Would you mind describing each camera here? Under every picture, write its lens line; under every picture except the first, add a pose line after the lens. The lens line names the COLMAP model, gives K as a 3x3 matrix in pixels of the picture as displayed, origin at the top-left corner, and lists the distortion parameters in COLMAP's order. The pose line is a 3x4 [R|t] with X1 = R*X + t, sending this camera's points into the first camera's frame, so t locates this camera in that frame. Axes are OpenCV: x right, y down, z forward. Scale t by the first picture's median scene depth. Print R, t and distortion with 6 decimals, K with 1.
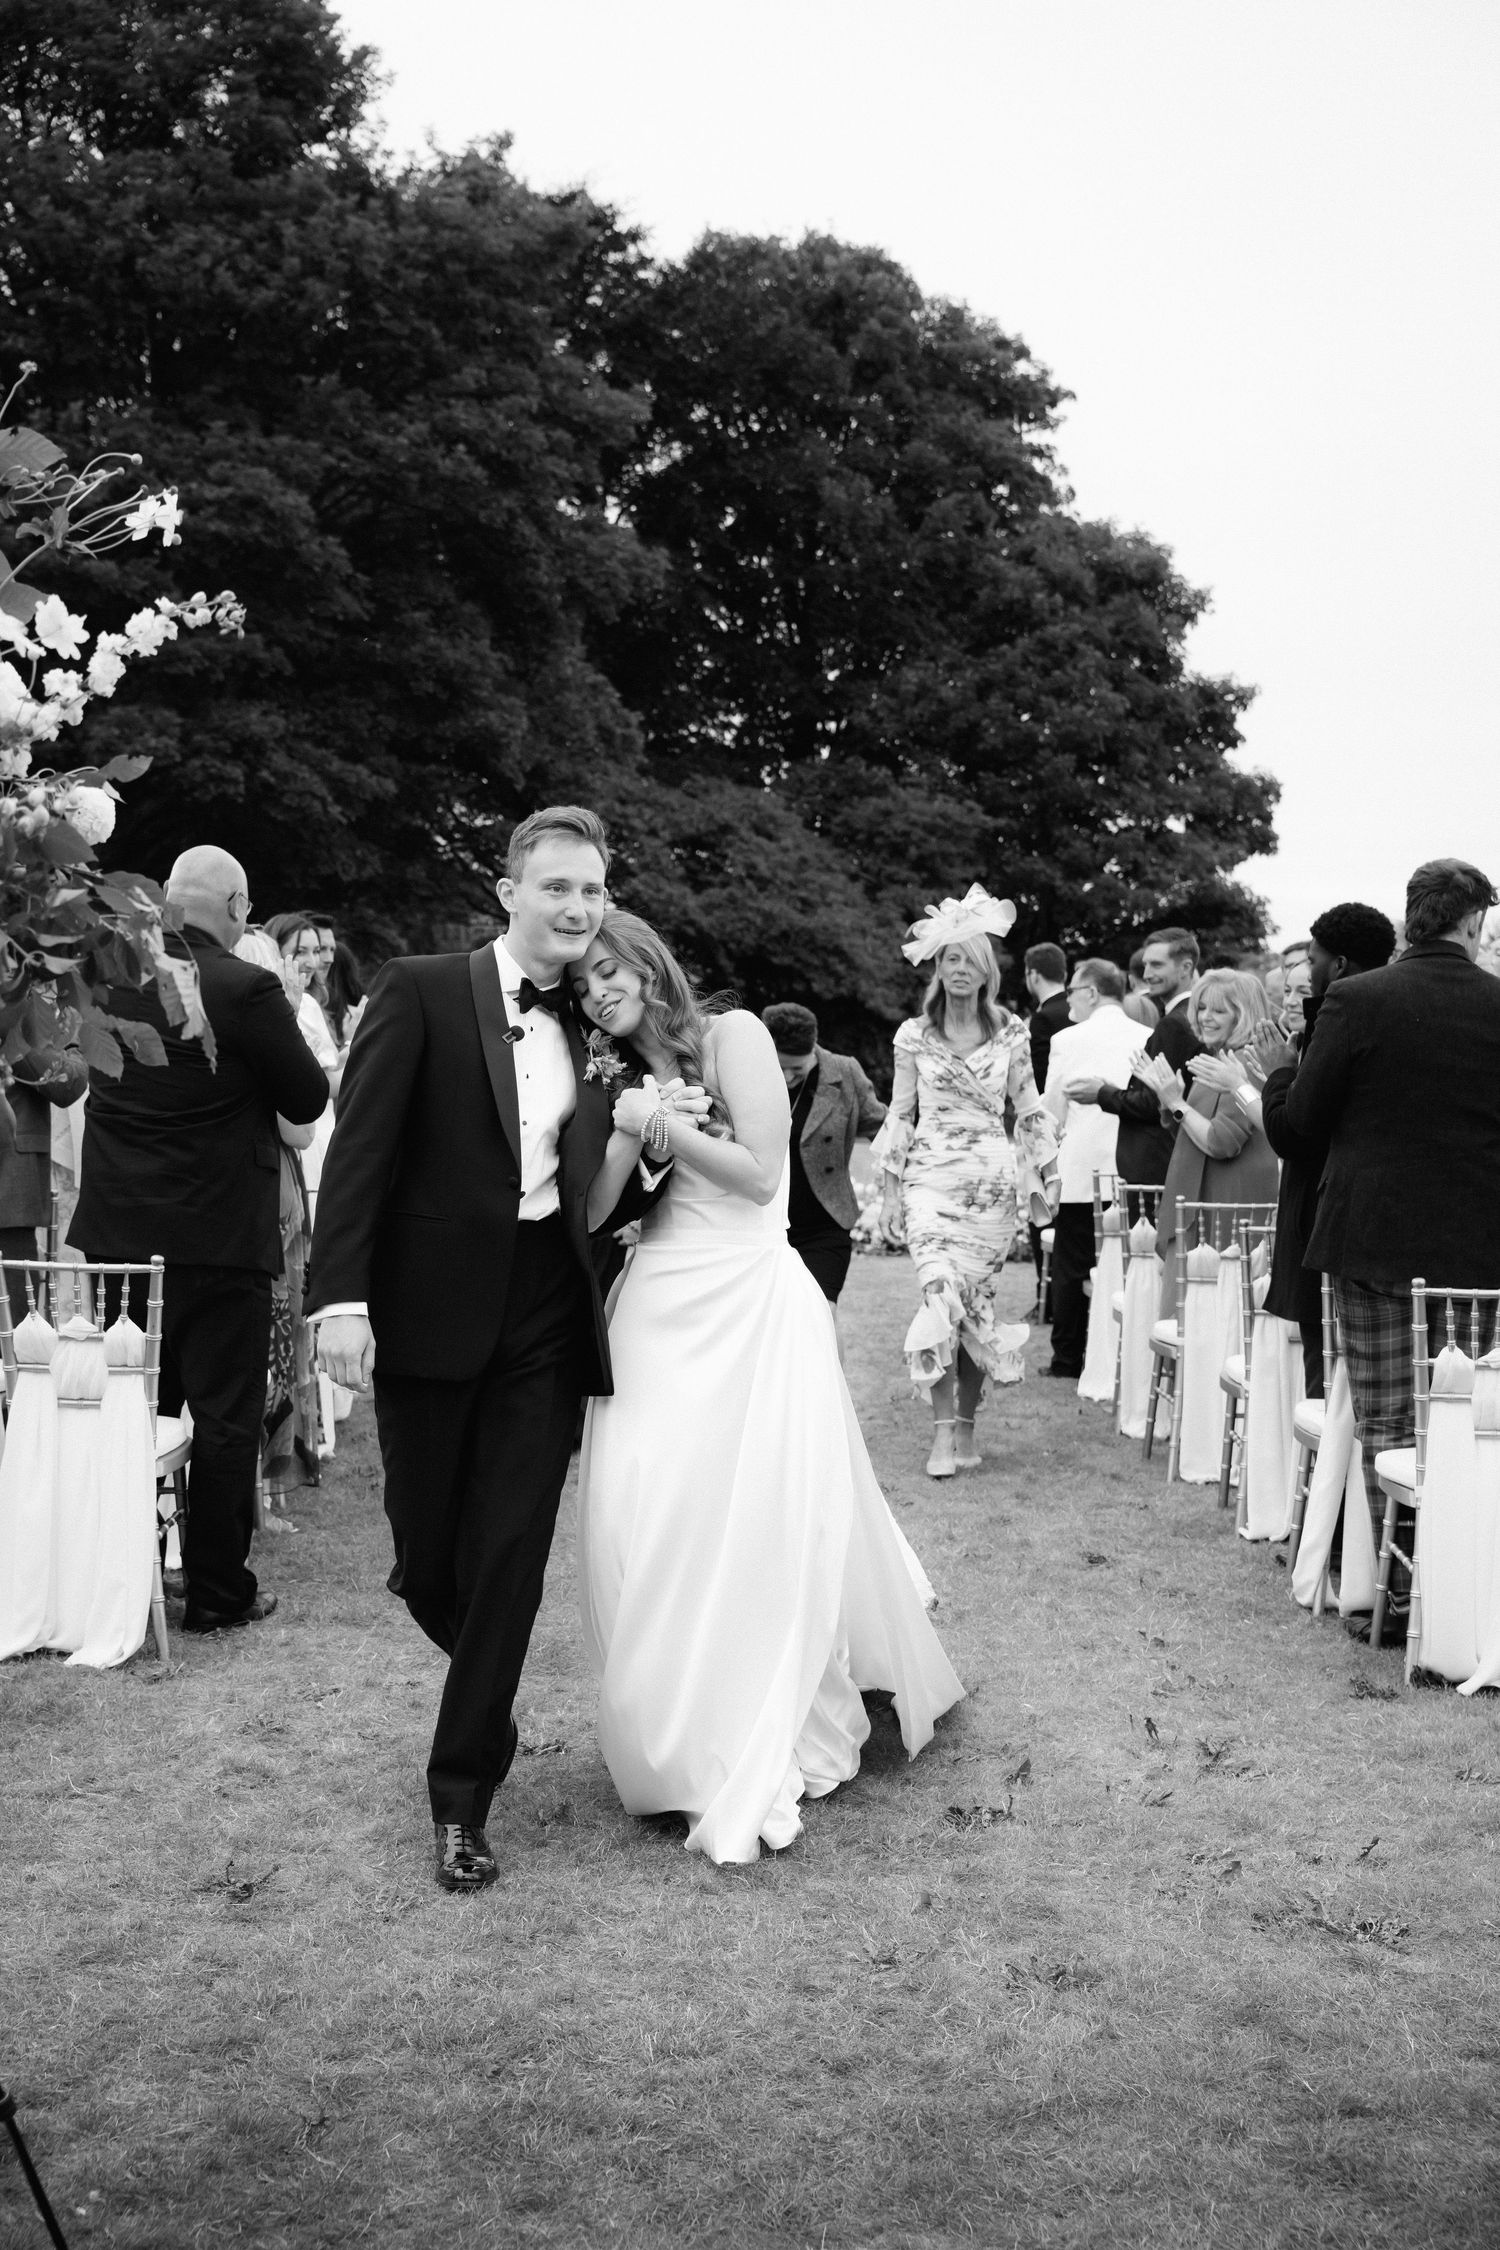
lens RADIAL K [[2834.0, 0, 750.4], [0, 2834.0, 1135.8], [0, 0, 1]] dist [-0.335555, 0.000000]
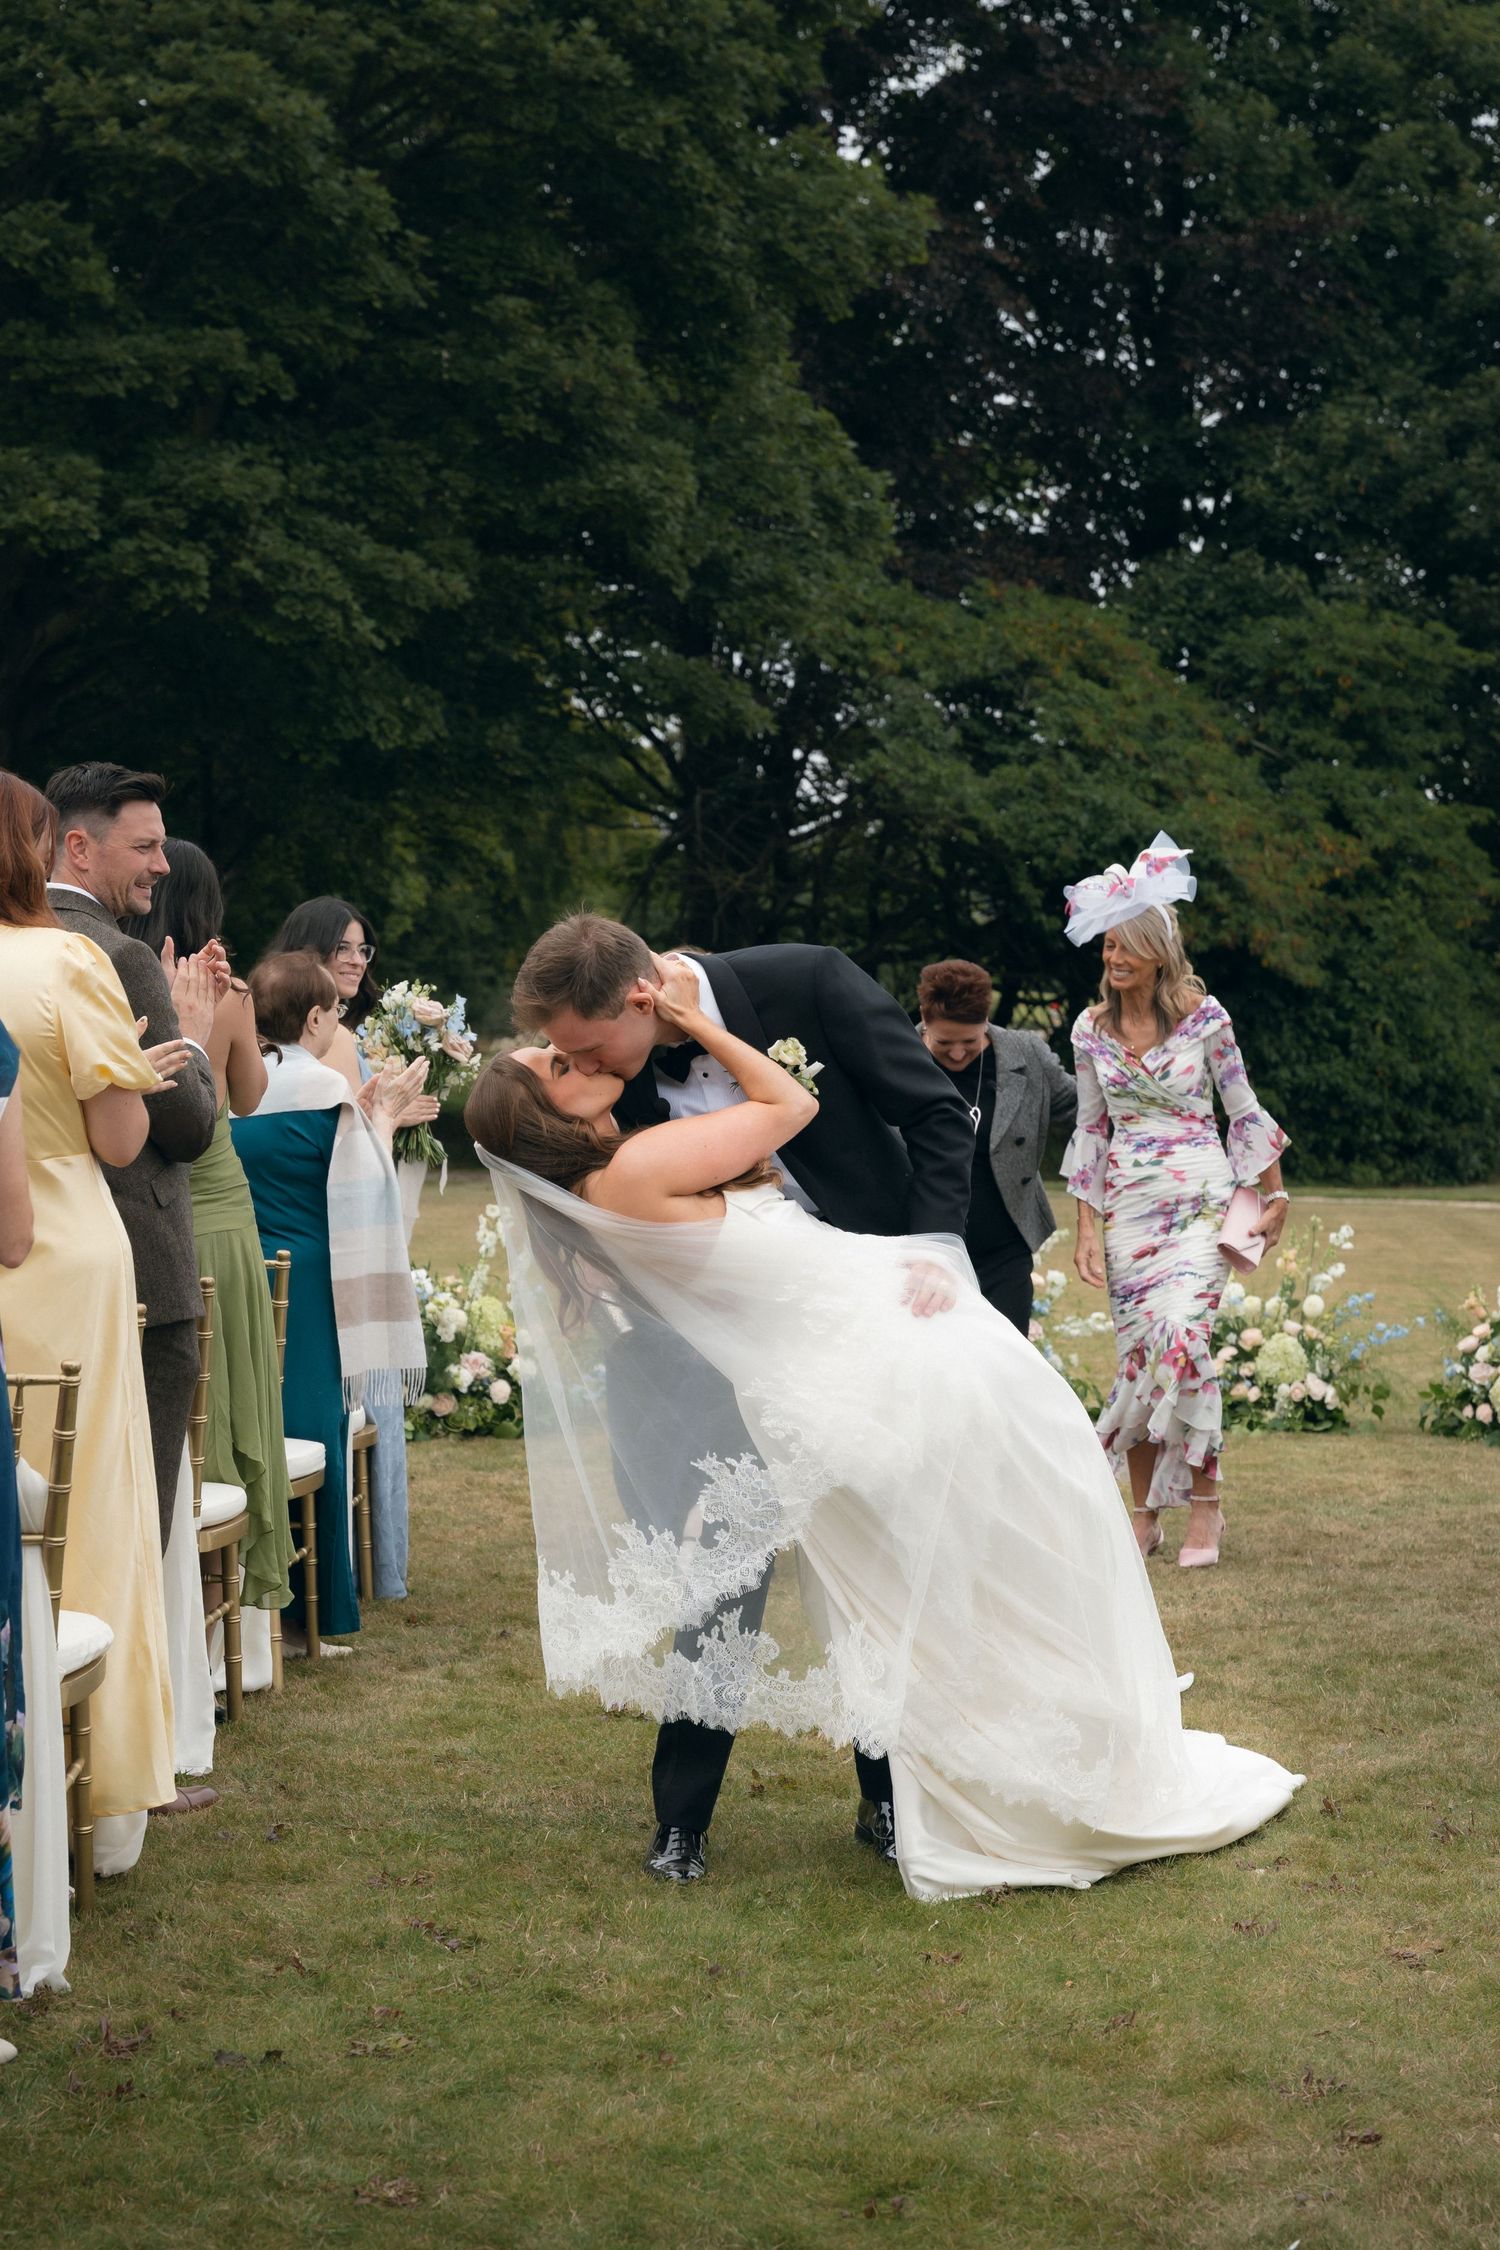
lens RADIAL K [[4199.3, 0, 751.7], [0, 4199.3, 1119.5], [0, 0, 1]] dist [-0.172251, 0.000000]
pose [[0.996843, 0.006017, -0.079165, 0.003430], [-0.006660, 0.999947, -0.007860, -0.005020], [0.079113, 0.008362, 0.996831, 0.108202]]
